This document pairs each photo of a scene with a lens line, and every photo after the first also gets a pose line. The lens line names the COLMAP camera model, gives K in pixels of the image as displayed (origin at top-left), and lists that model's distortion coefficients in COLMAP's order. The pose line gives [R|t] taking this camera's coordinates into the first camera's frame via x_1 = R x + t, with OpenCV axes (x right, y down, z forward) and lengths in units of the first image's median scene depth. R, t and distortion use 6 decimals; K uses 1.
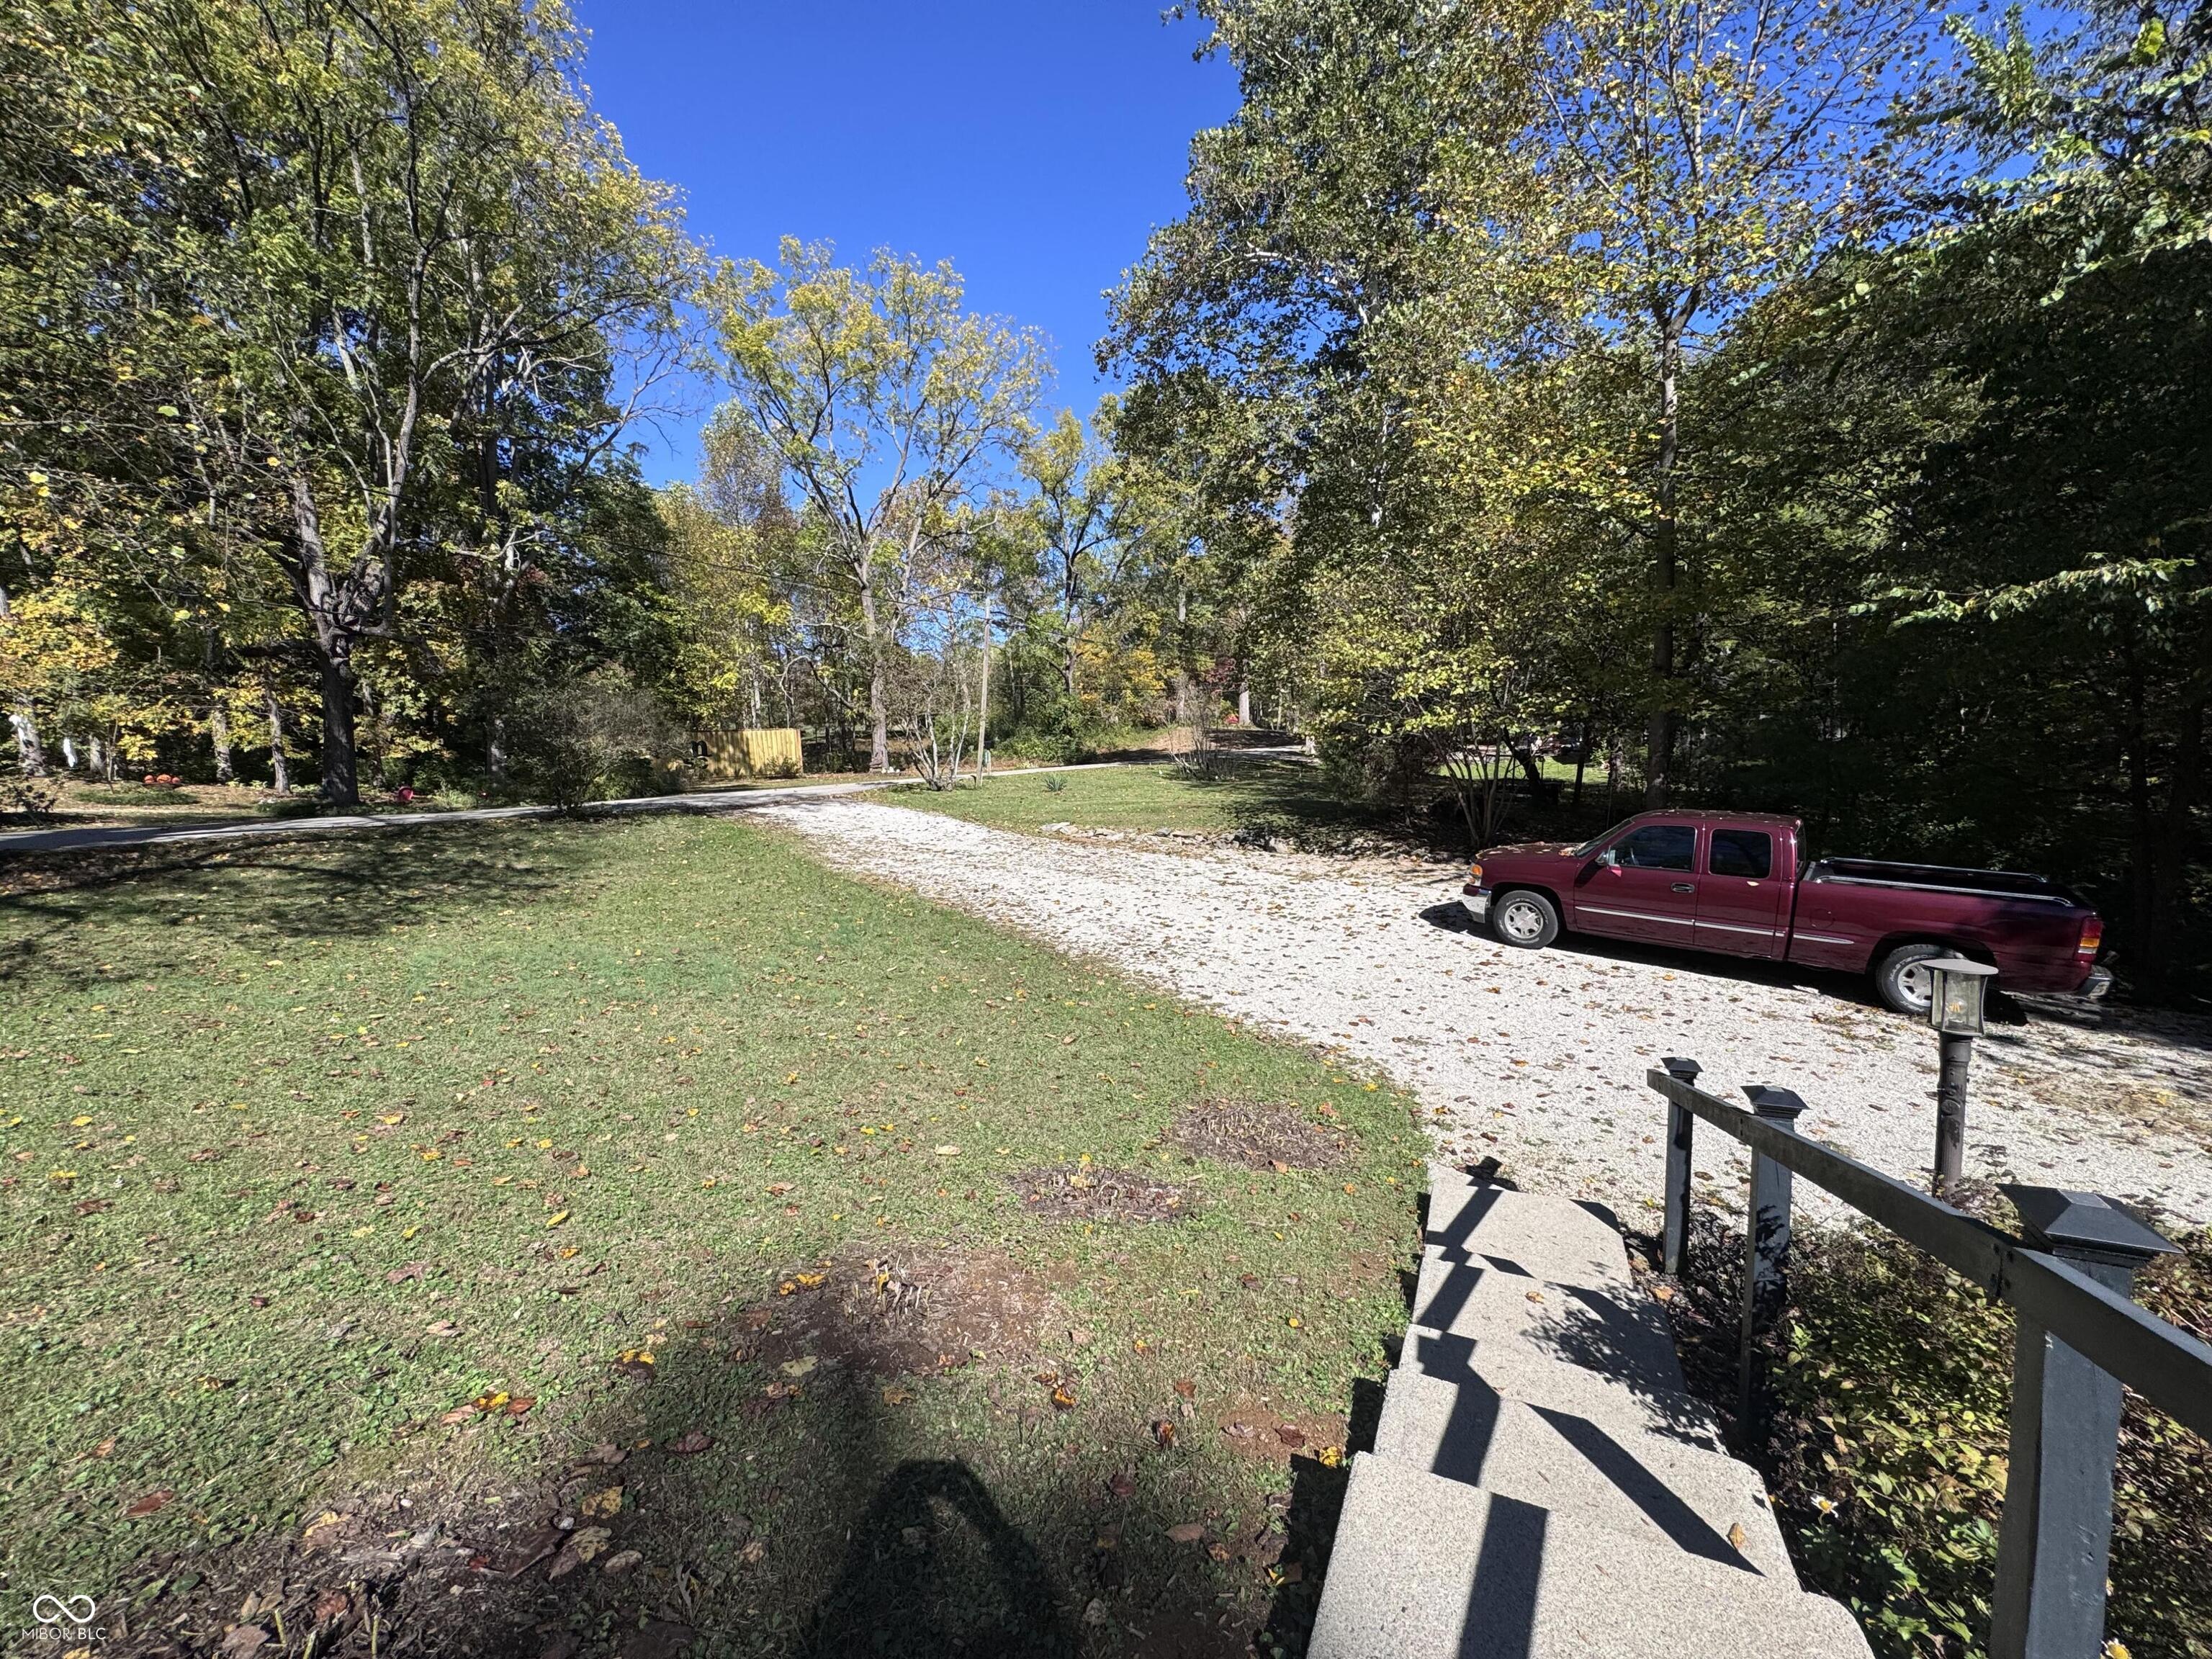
lens RADIAL K [[881.0, 0, 1102.9], [0, 881.0, 841.8], [0, 0, 1]] dist [-0.003484, 0.000649]
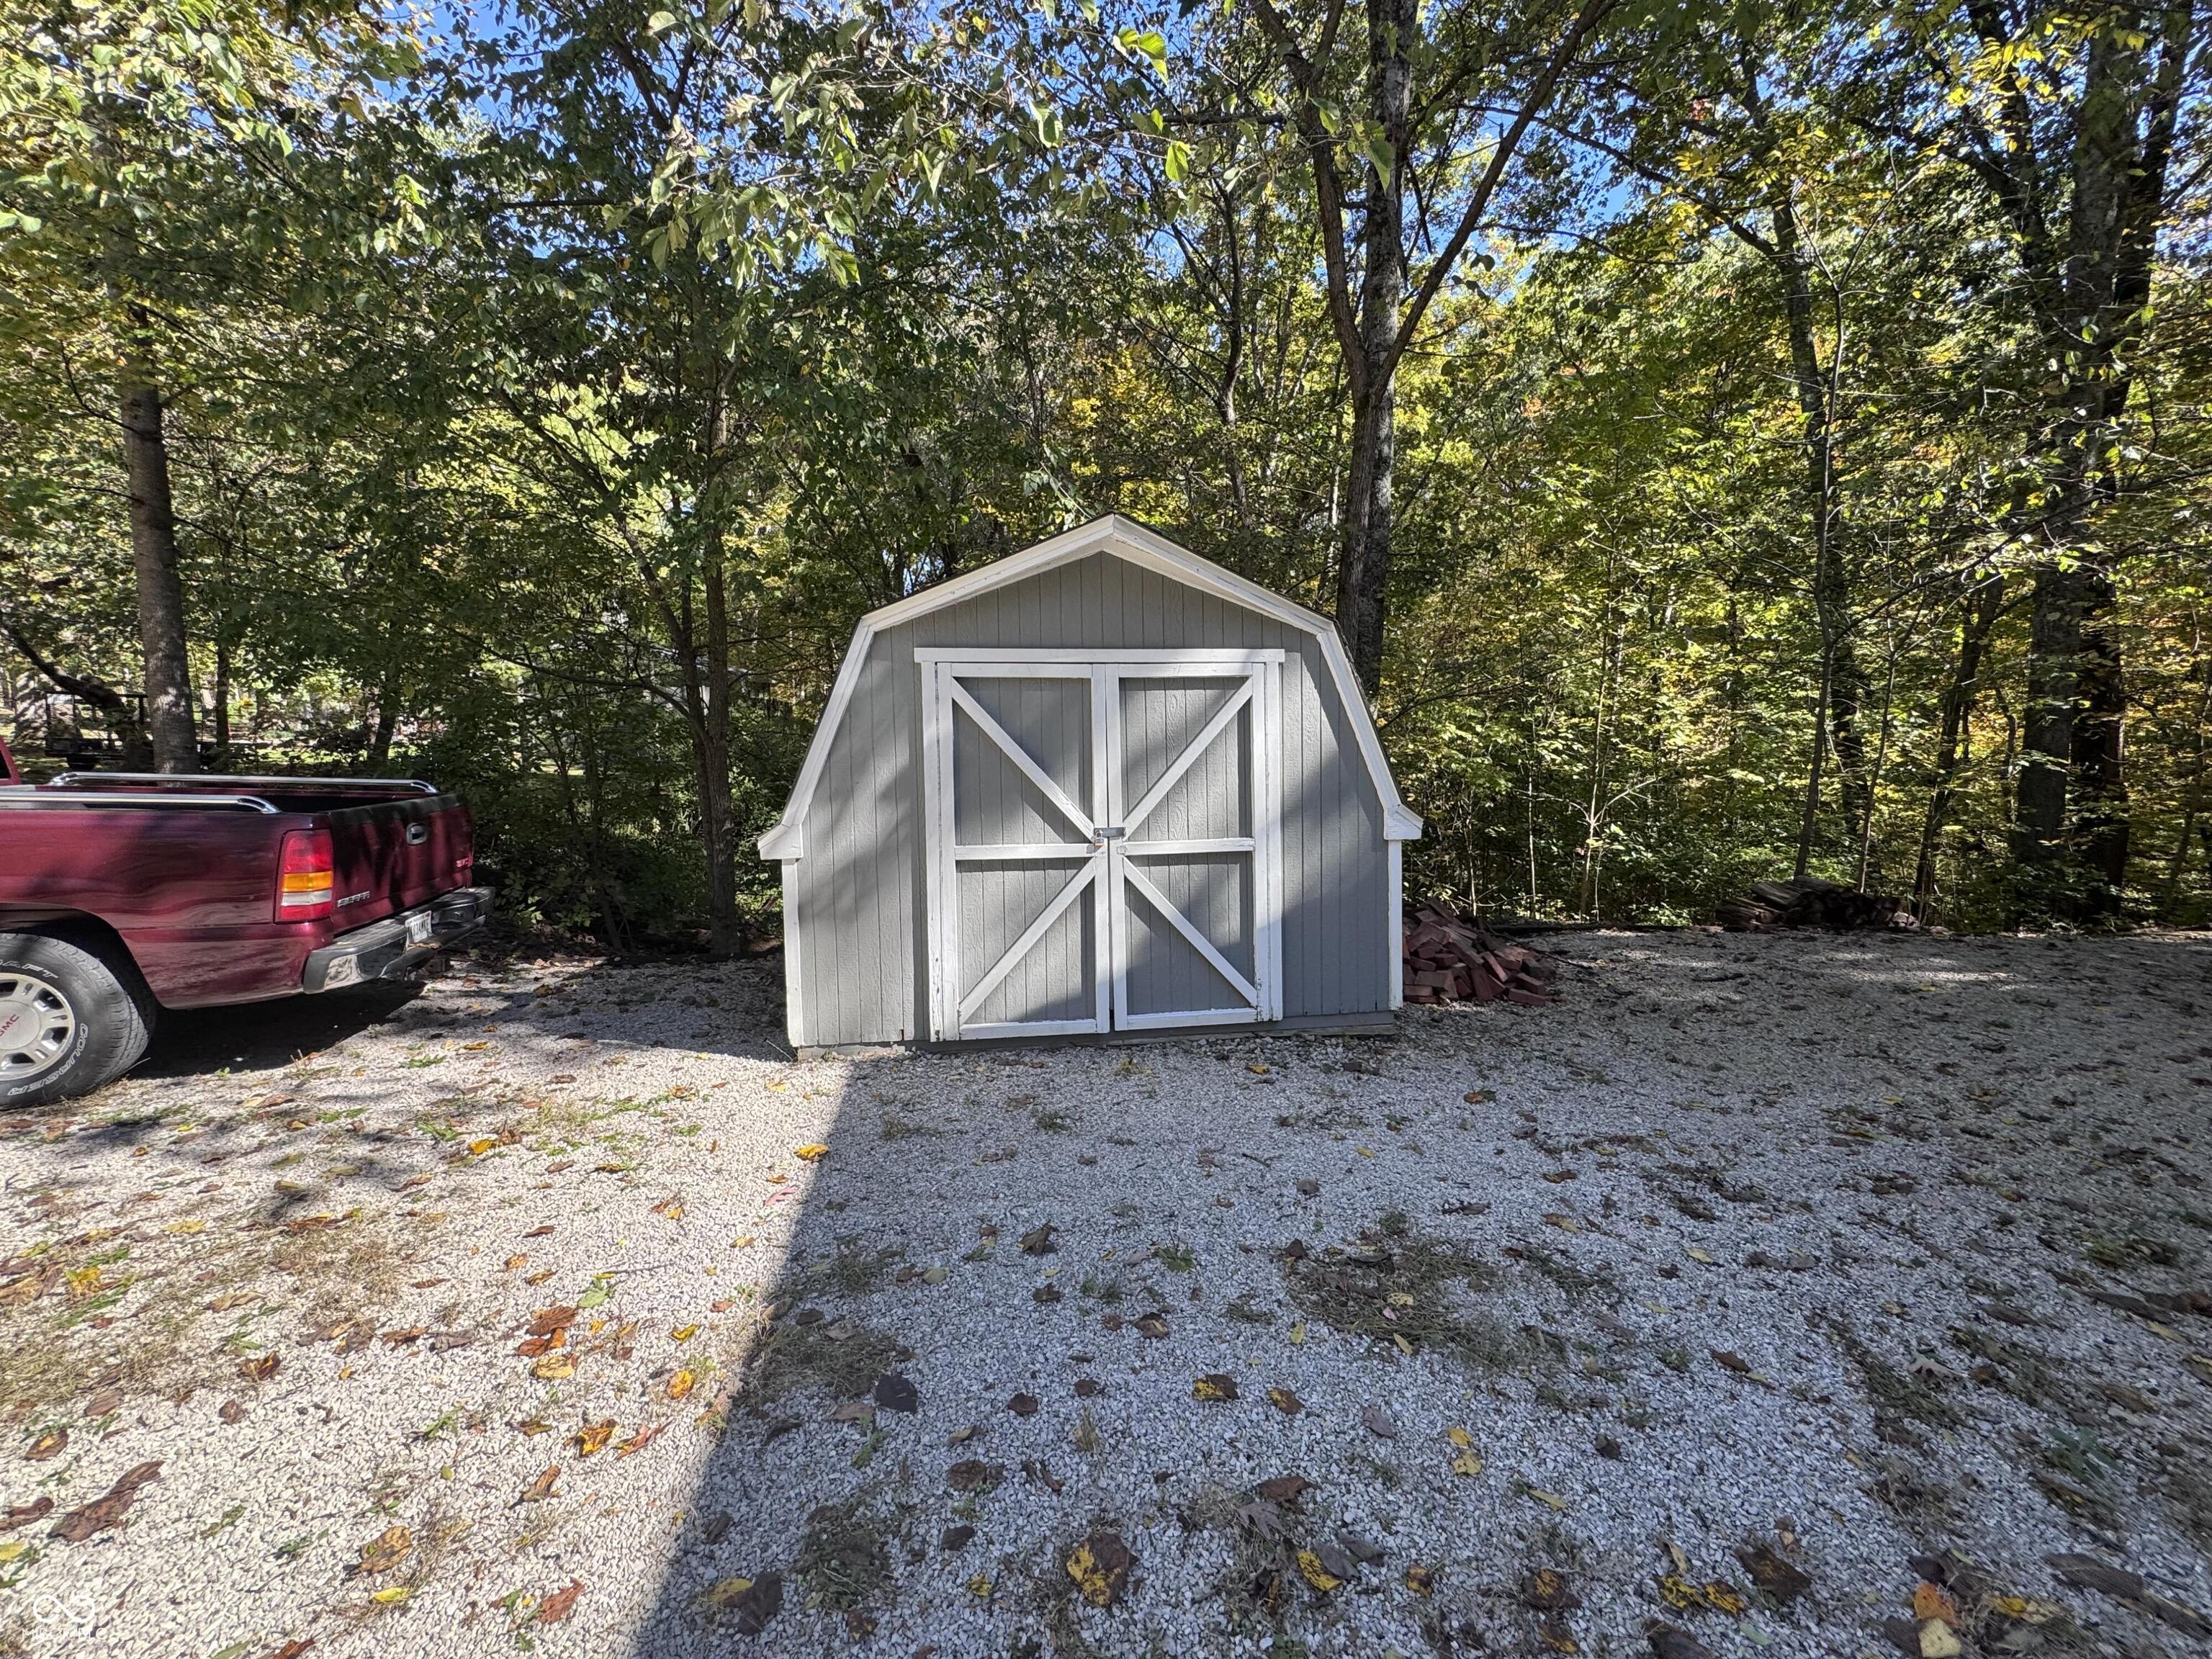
lens RADIAL K [[881.0, 0, 1103.2], [0, 881.0, 830.9], [0, 0, 1]] dist [-0.003484, 0.000649]
pose [[0.530461, -0.065844, 0.845148, 0.468090], [0.085595, 0.996044, 0.023875, 0.055402], [-0.843377, 0.059676, 0.533998, 0.177471]]
